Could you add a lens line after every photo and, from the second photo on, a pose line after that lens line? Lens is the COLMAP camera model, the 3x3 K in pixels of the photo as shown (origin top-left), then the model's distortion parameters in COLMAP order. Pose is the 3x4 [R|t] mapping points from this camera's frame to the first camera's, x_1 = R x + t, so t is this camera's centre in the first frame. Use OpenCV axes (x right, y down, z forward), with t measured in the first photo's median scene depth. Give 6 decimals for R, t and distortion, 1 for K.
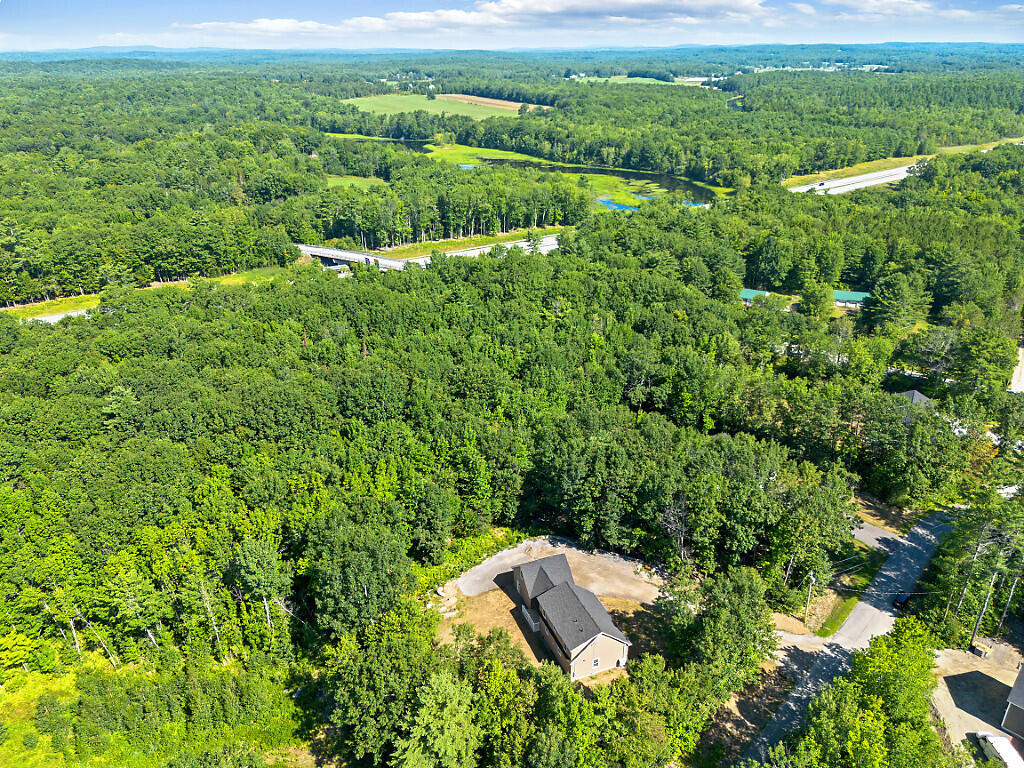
lens RADIAL K [[707.9, 0, 511.7], [0, 707.9, 396.6], [0, 0, 1]] dist [0.057288, -0.046189]
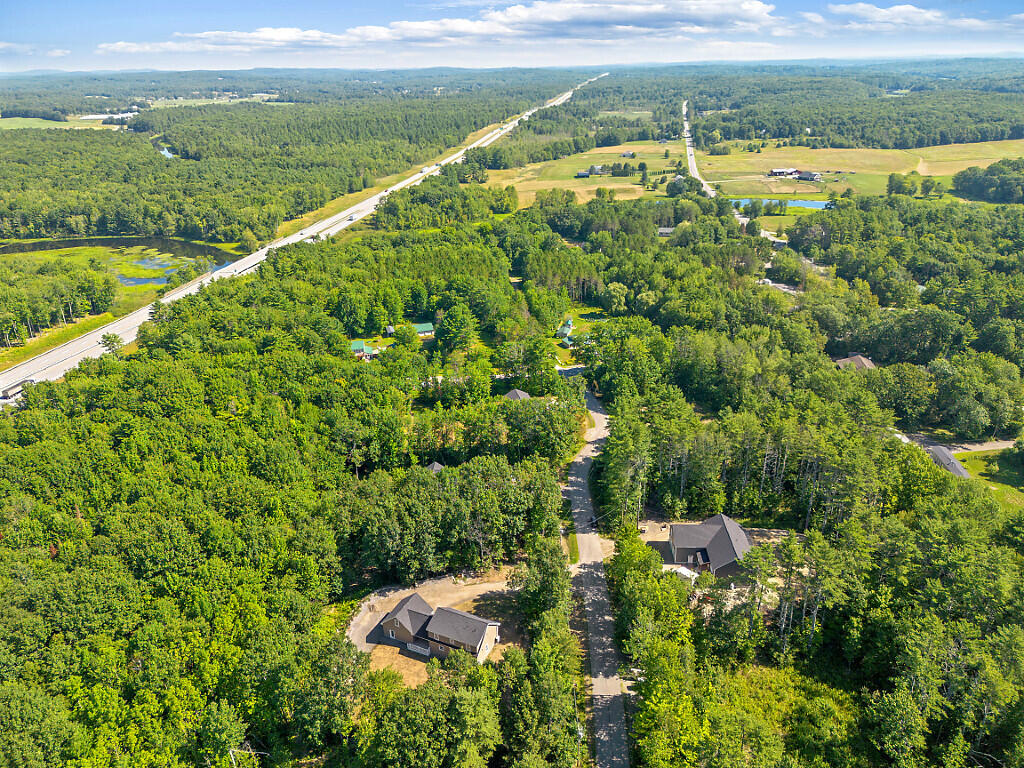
lens RADIAL K [[707.9, 0, 511.7], [0, 707.9, 396.6], [0, 0, 1]] dist [0.057288, -0.046189]
pose [[0.739443, -0.289520, 0.607785, -0.090516], [0.311113, 0.947575, 0.072875, -0.029472], [-0.597020, 0.135203, 0.790751, -0.032847]]
